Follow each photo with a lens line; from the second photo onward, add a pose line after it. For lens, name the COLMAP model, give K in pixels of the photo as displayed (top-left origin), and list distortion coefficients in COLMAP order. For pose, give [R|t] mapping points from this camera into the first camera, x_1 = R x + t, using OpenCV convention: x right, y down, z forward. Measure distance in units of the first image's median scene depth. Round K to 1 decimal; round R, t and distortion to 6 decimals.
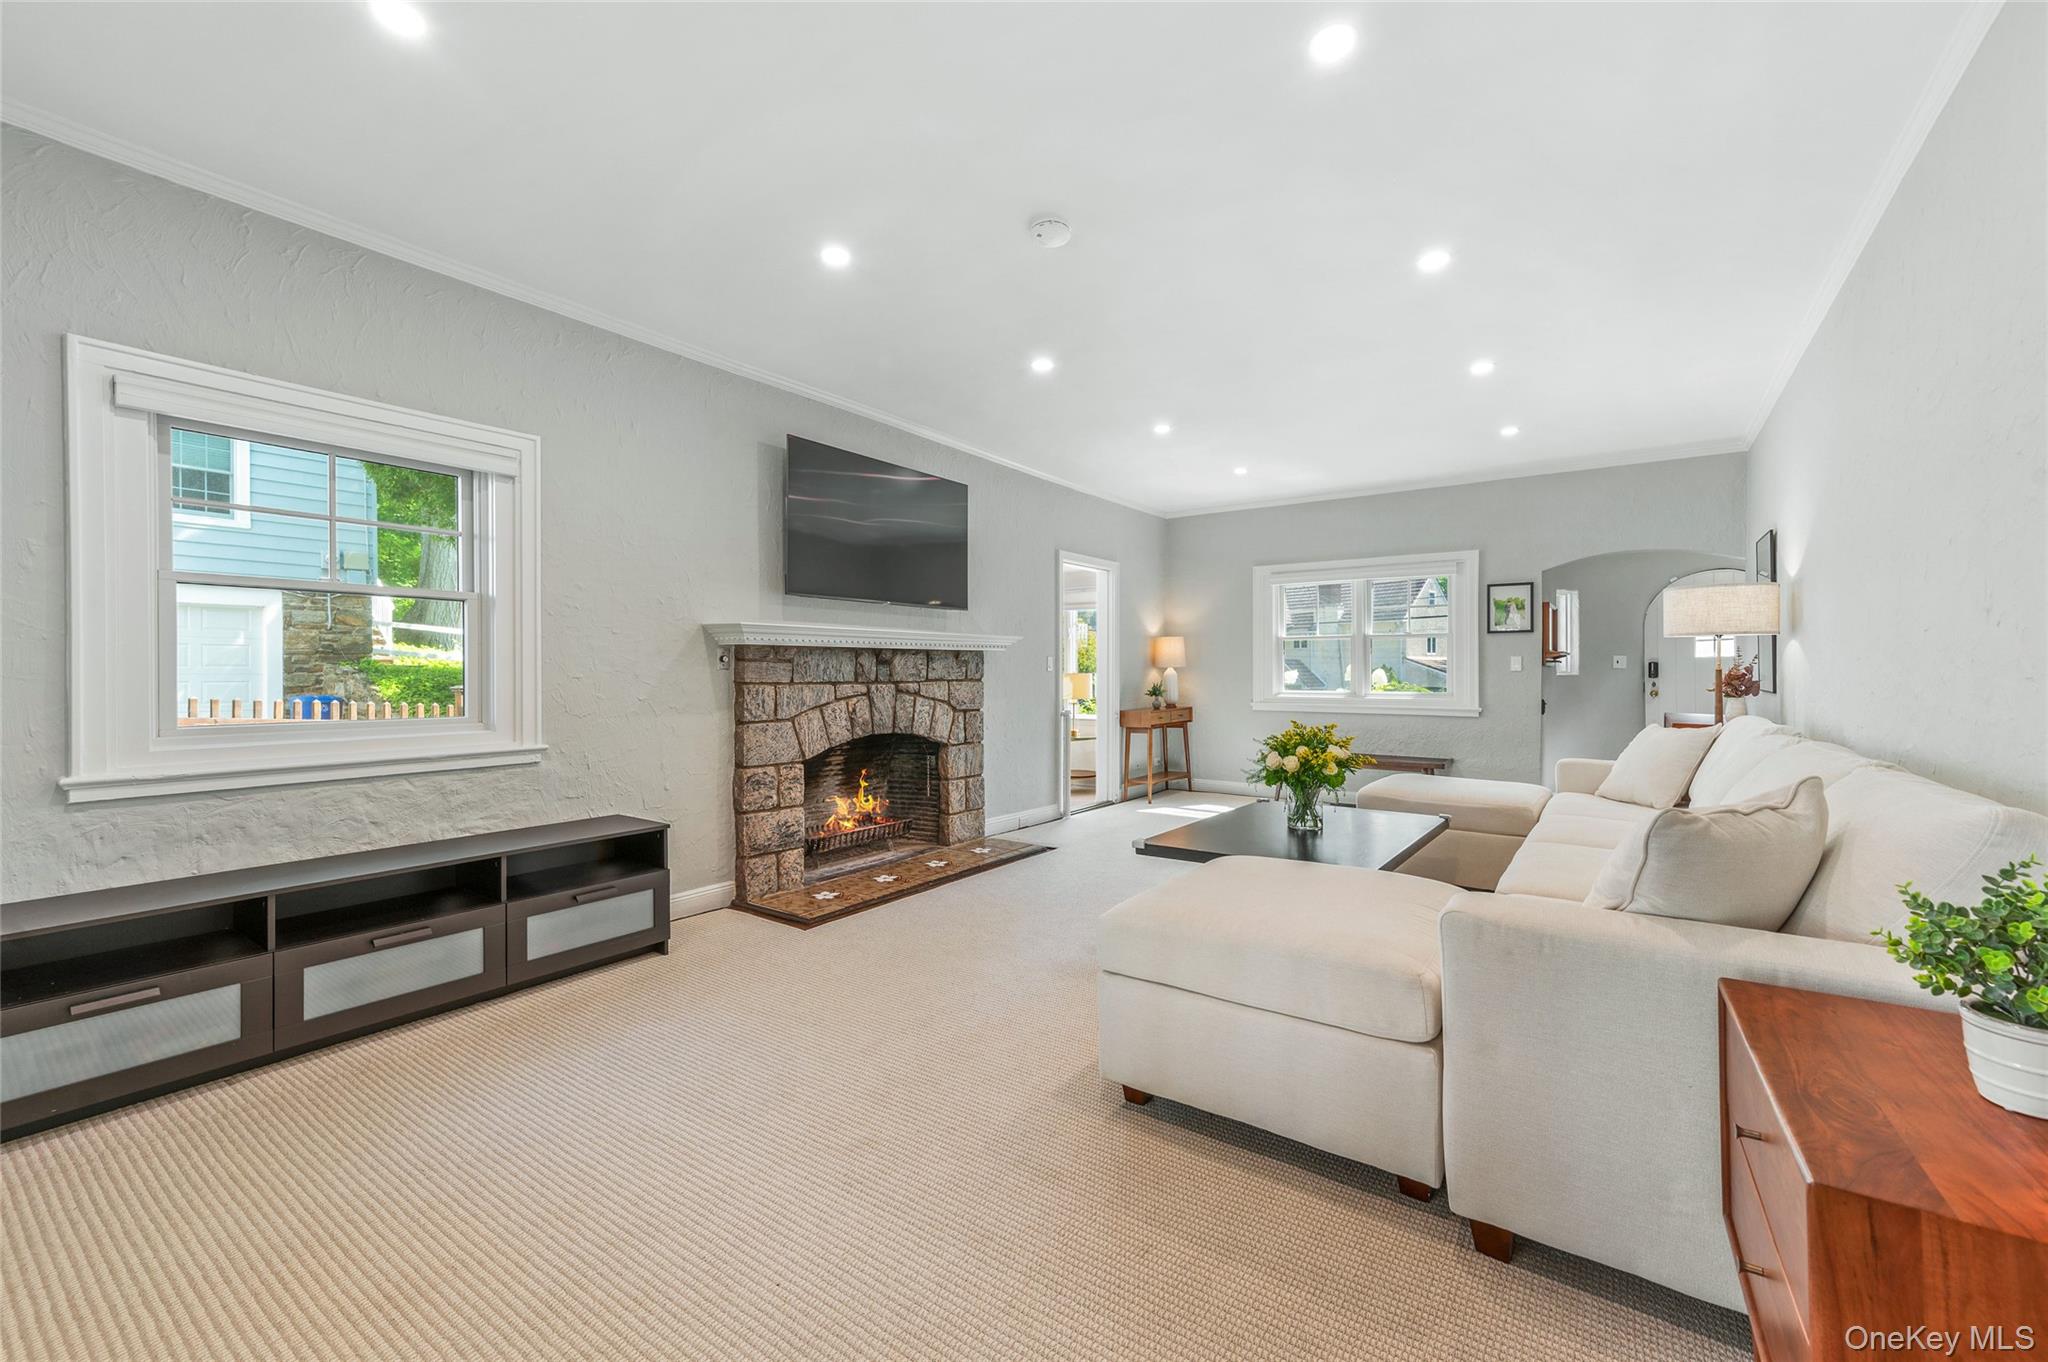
lens RADIAL K [[850.3, 0, 979.1], [0, 850.3, 685.7], [0, 0, 1]] dist [-0.000422, -0.000025]
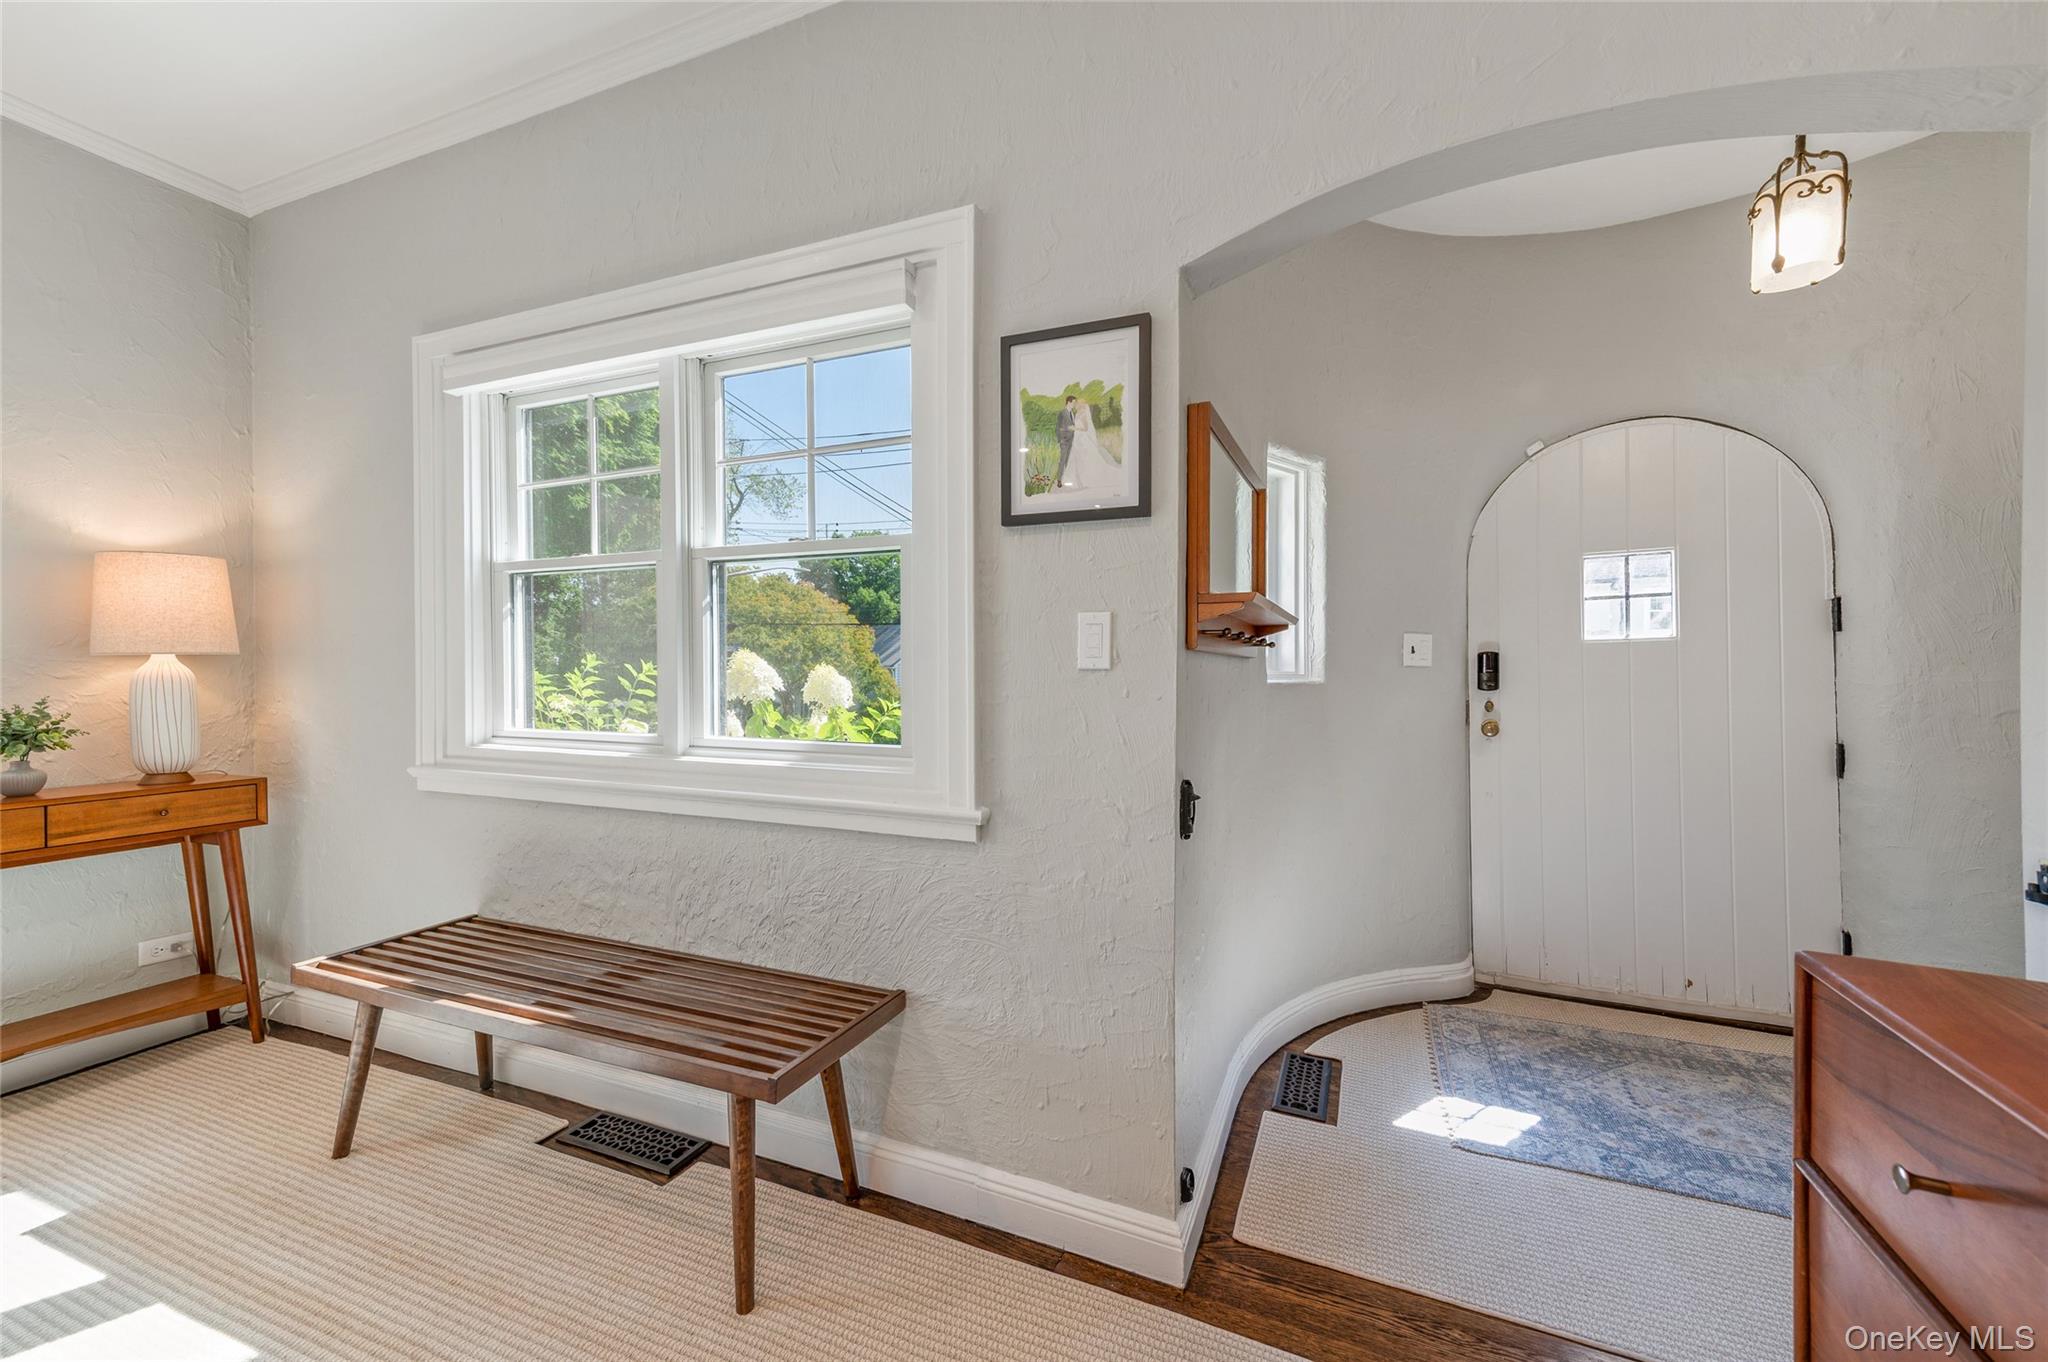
lens RADIAL K [[801.4, 0, 1024.0], [0, 801.4, 681.0], [0, 0, 1]] dist [0.000827, 0.000028]
pose [[0.973871, 0.003424, 0.227078, 0.697829], [-0.001956, 0.999976, -0.006689, -0.015182], [-0.227095, 0.006070, 0.973854, 0.965215]]
